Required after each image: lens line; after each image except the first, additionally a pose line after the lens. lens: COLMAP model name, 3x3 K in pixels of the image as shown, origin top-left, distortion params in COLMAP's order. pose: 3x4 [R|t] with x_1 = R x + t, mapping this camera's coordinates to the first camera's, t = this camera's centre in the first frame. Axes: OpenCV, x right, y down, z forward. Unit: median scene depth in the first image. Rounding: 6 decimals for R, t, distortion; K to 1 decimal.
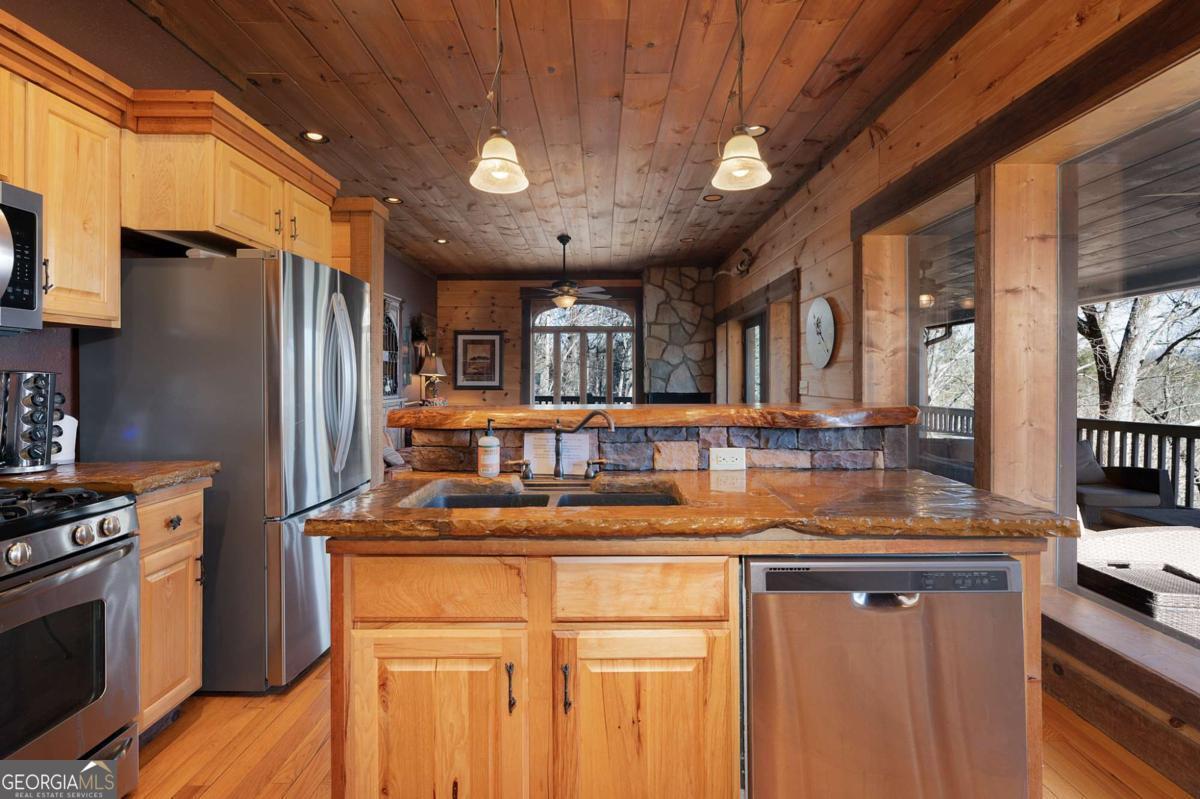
lens RADIAL K [[552.8, 0, 595.5], [0, 552.8, 389.6], [0, 0, 1]] dist [-0.005612, 0.001657]
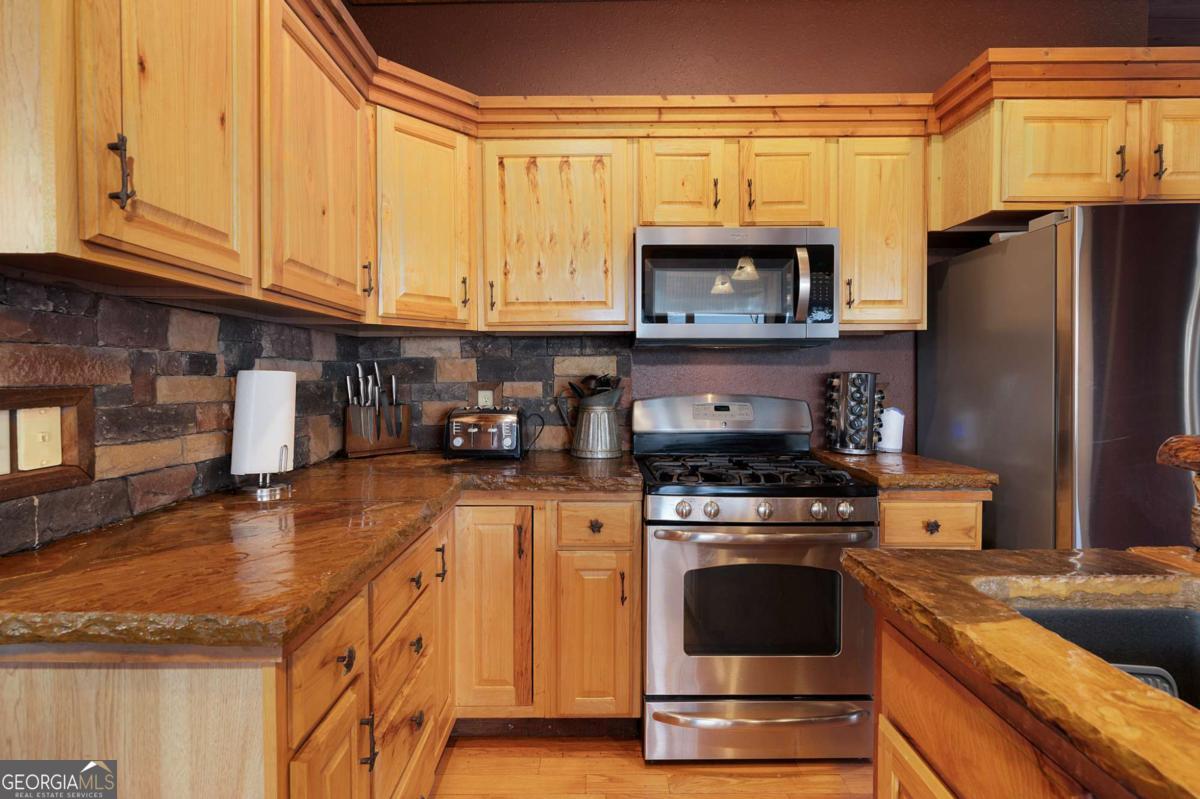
lens RADIAL K [[552.8, 0, 597.4], [0, 552.8, 389.8], [0, 0, 1]] dist [-0.005612, 0.001657]
pose [[0.023669, 0.022075, -0.999476, 0.172484], [-0.019936, 0.999568, 0.021605, -0.008013], [0.999521, 0.019414, 0.024099, 0.361006]]
